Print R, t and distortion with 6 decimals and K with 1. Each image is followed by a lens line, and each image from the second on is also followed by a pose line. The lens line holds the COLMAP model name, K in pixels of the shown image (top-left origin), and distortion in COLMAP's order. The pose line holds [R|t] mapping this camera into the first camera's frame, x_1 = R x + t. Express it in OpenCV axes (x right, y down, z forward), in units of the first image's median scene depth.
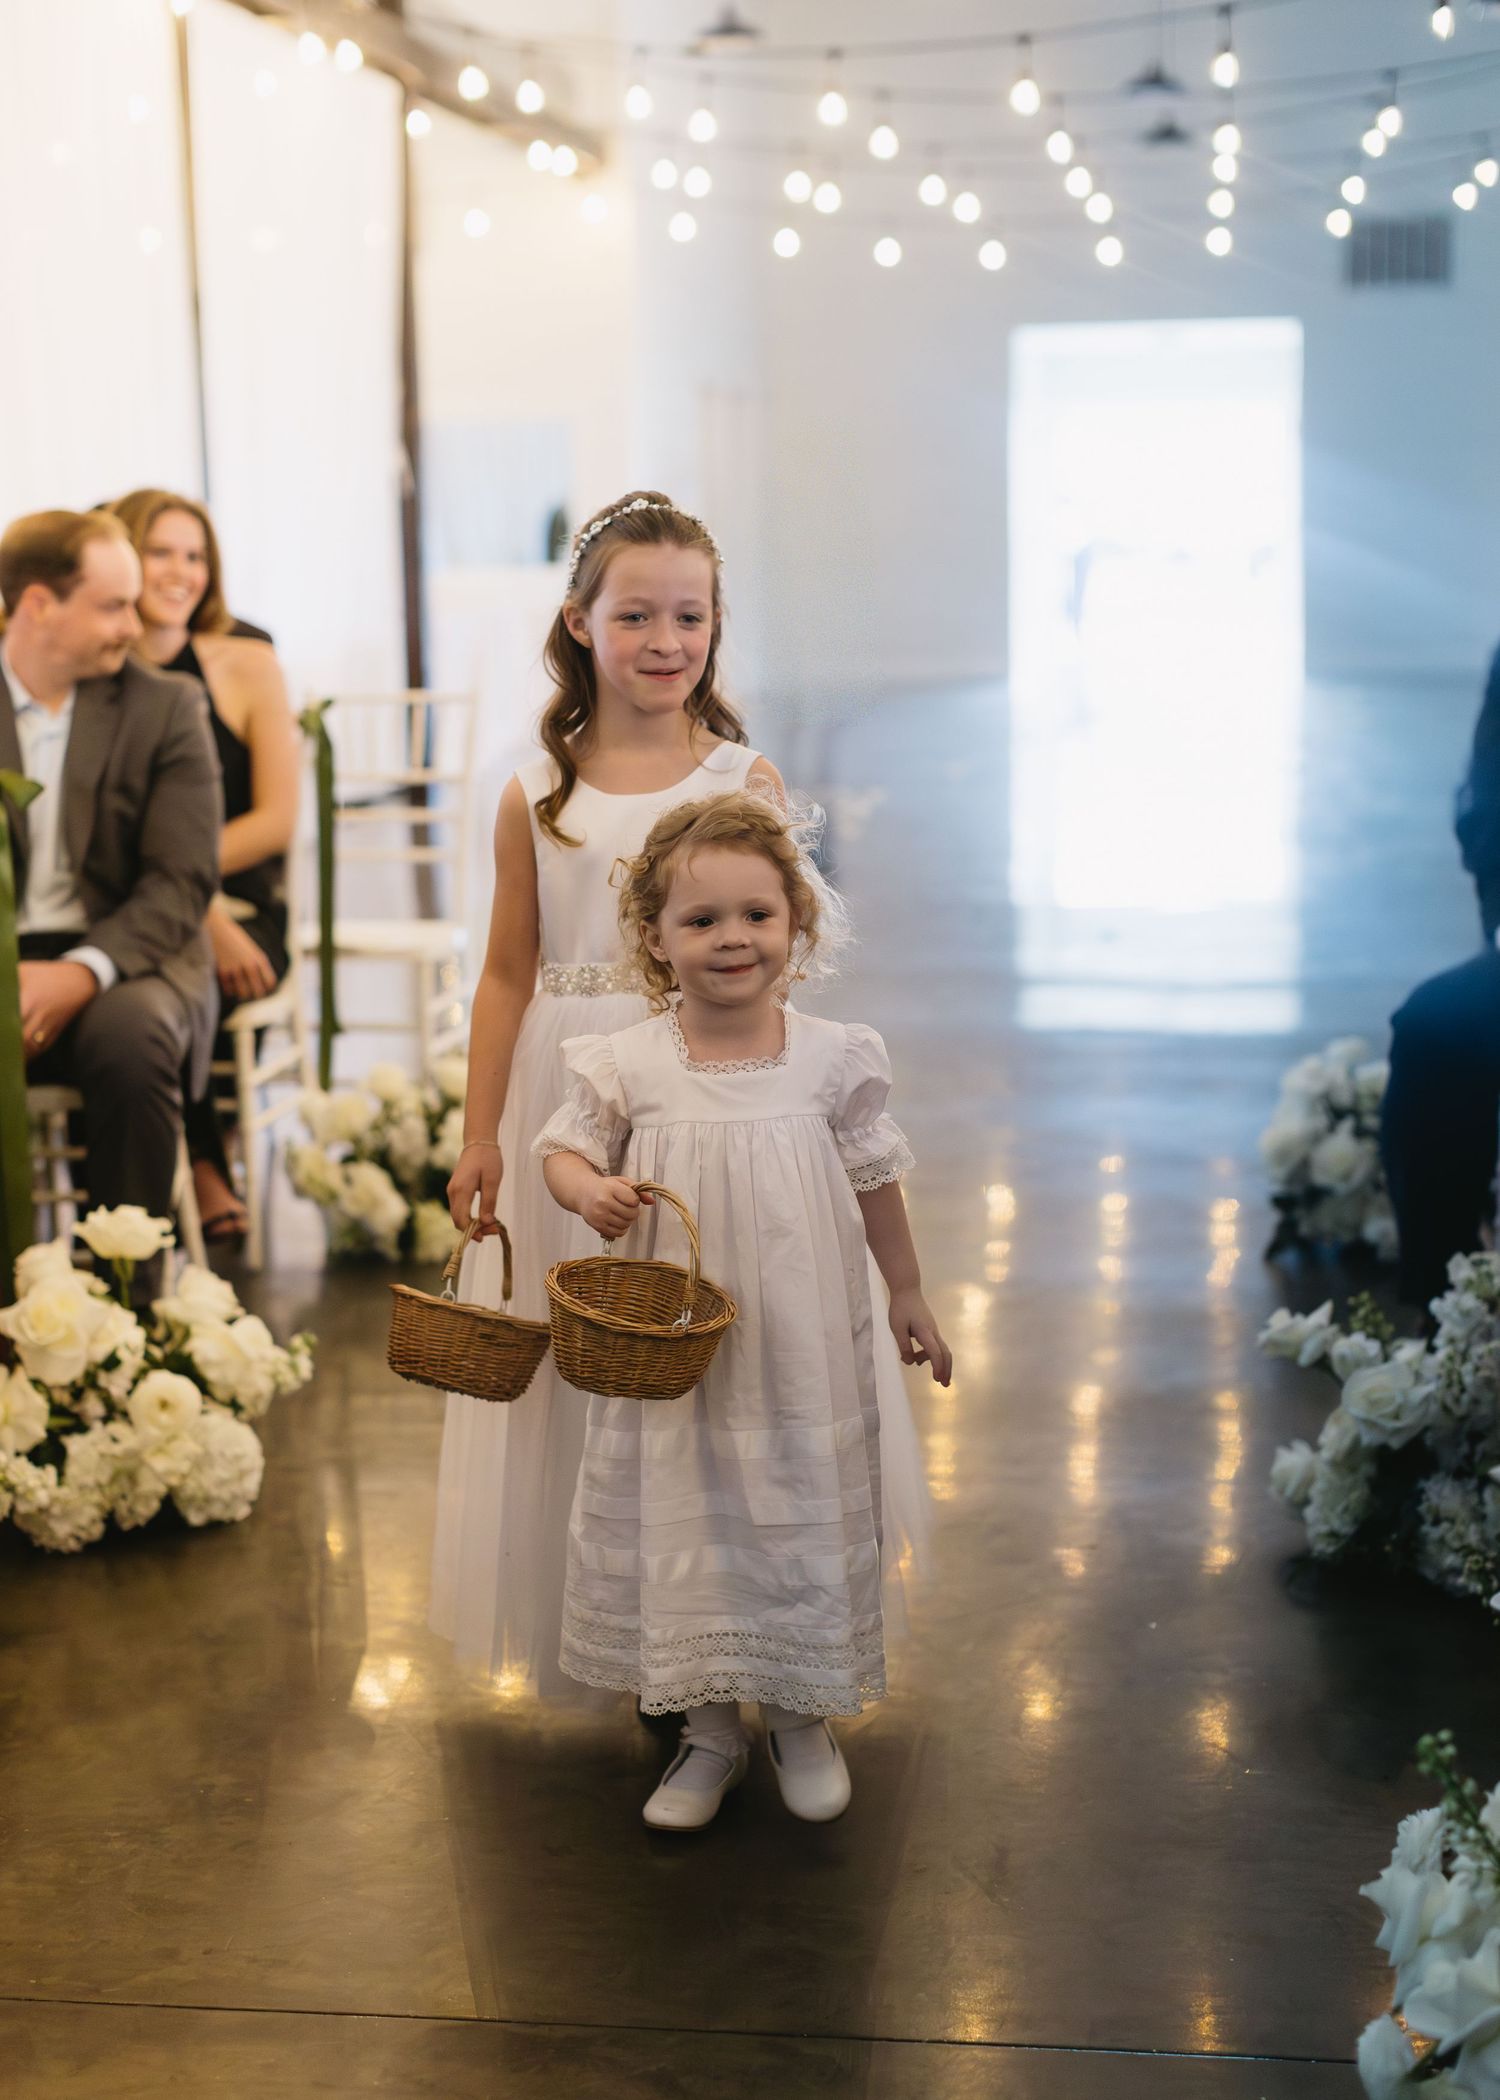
lens RADIAL K [[3369.9, 0, 754.1], [0, 3369.9, 1137.7], [0, 0, 1]] dist [-0.020689, 0.111148]
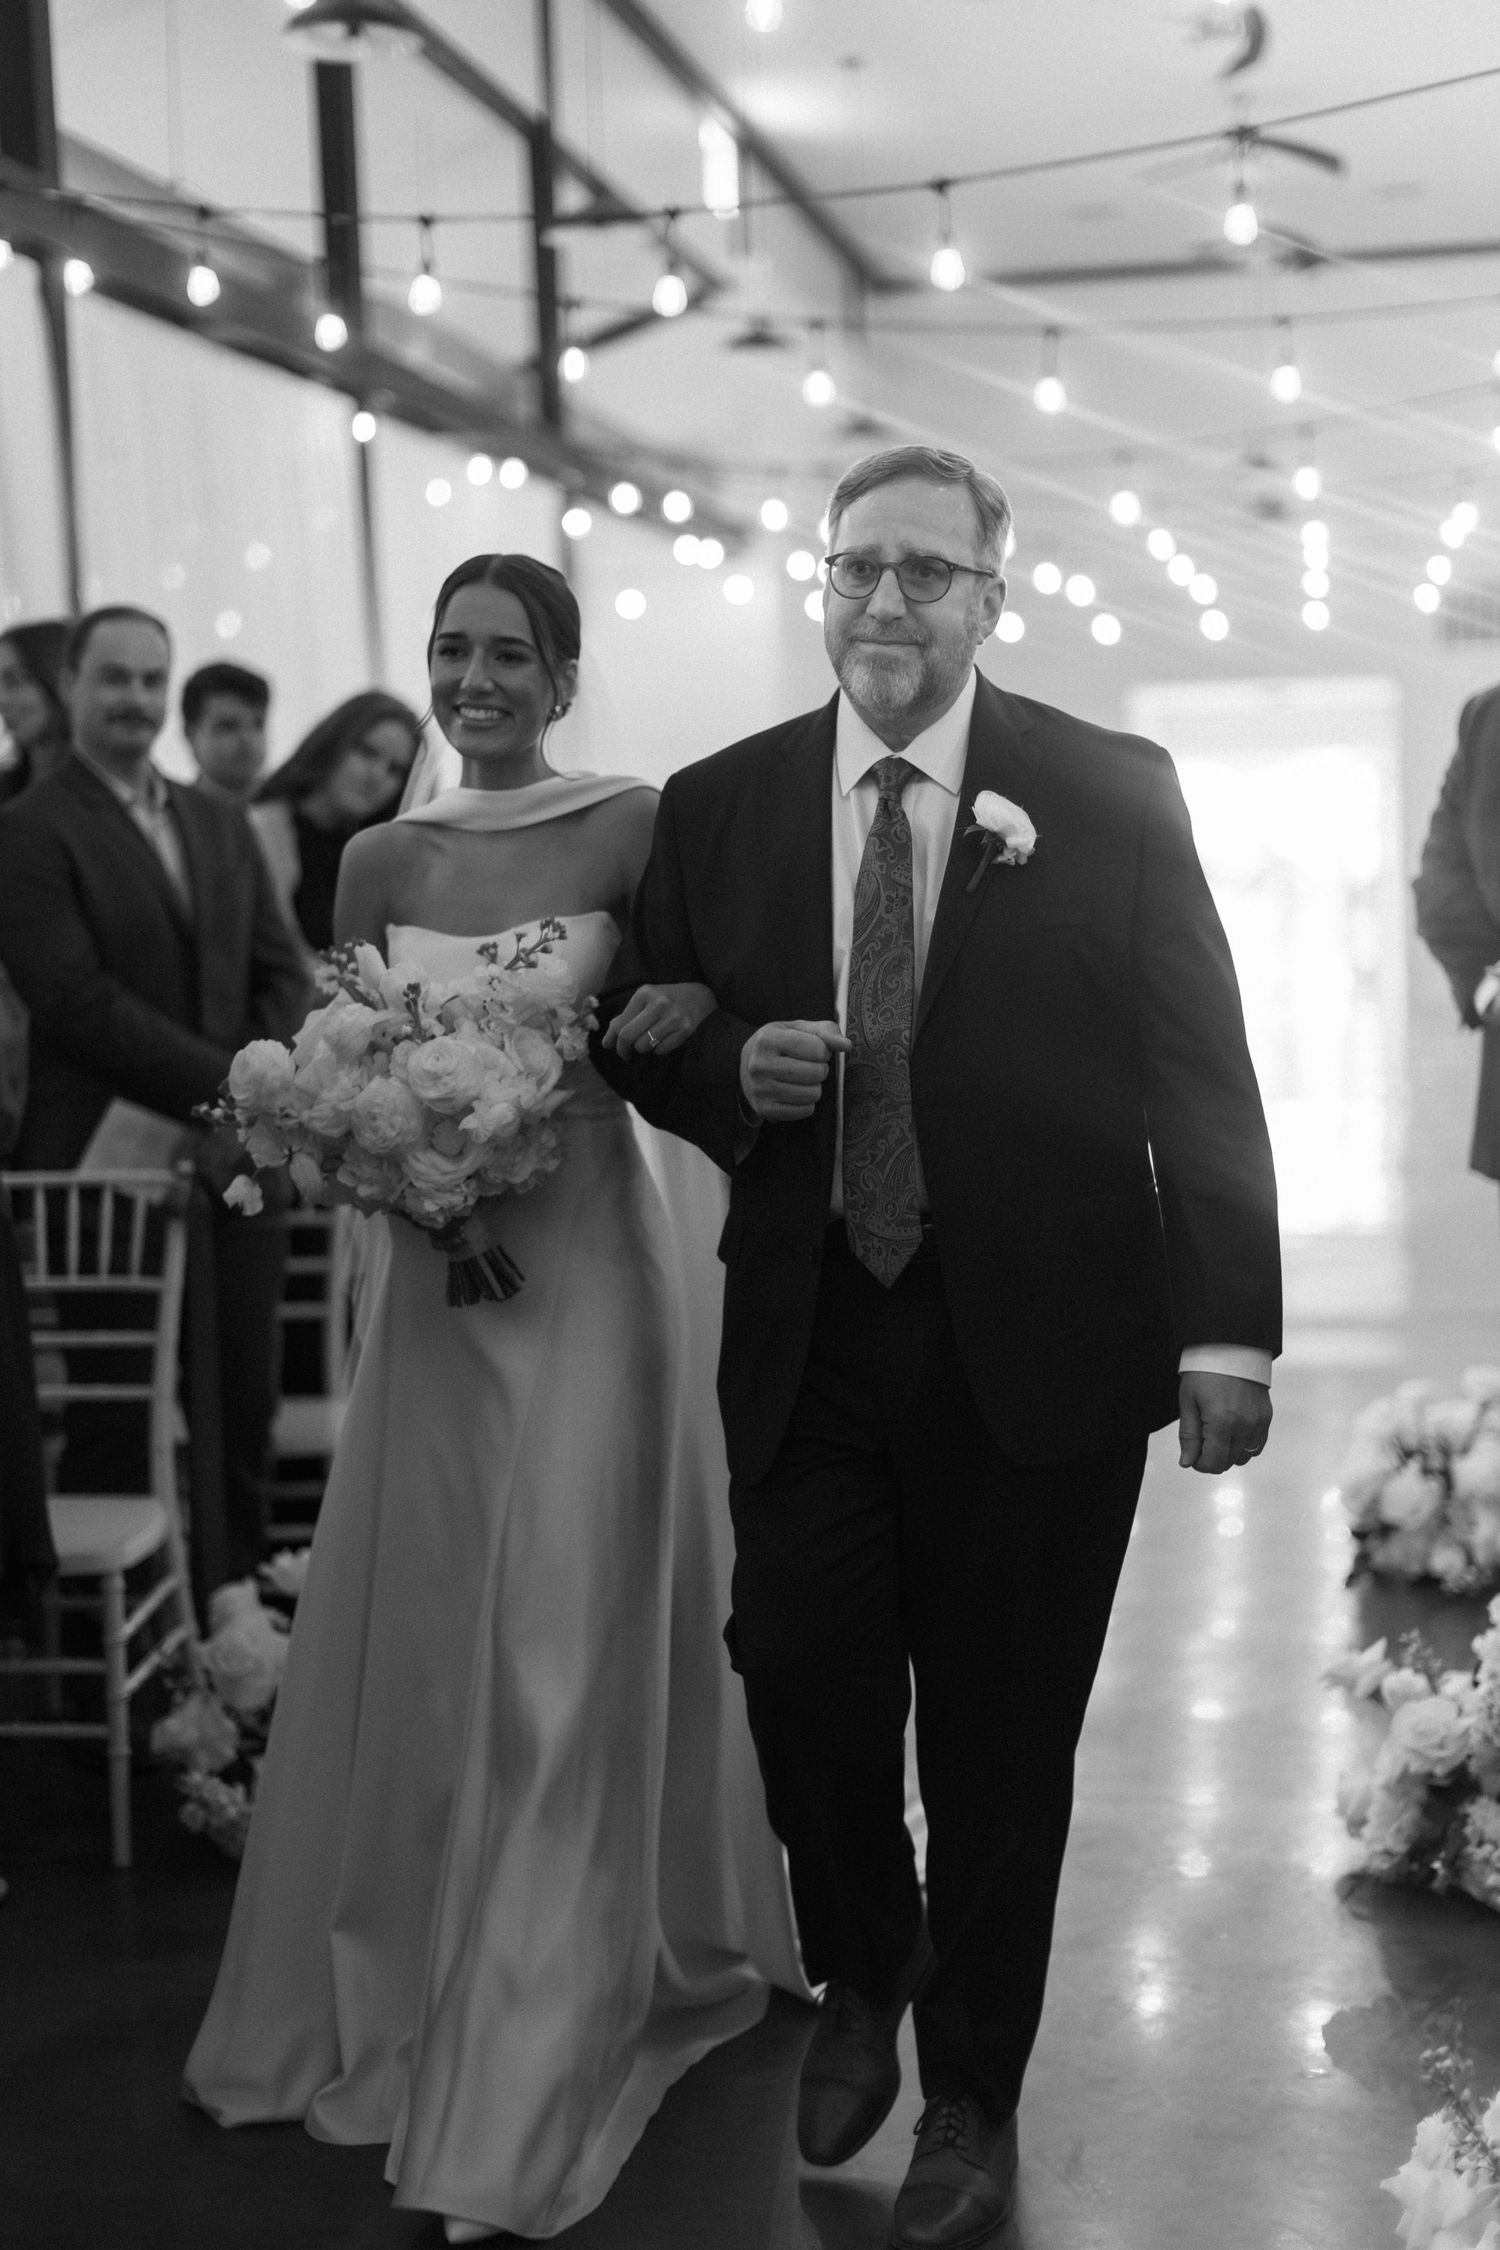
lens RADIAL K [[3382.7, 0, 750.0], [0, 3382.7, 1125.0], [0, 0, 1]] dist [0.009560, -0.016743]
pose [[0.998618, -0.006145, -0.052188, 0.021621], [0.002085, 0.996989, -0.077510, -0.033924], [0.052507, 0.077294, 0.995625, -0.133595]]
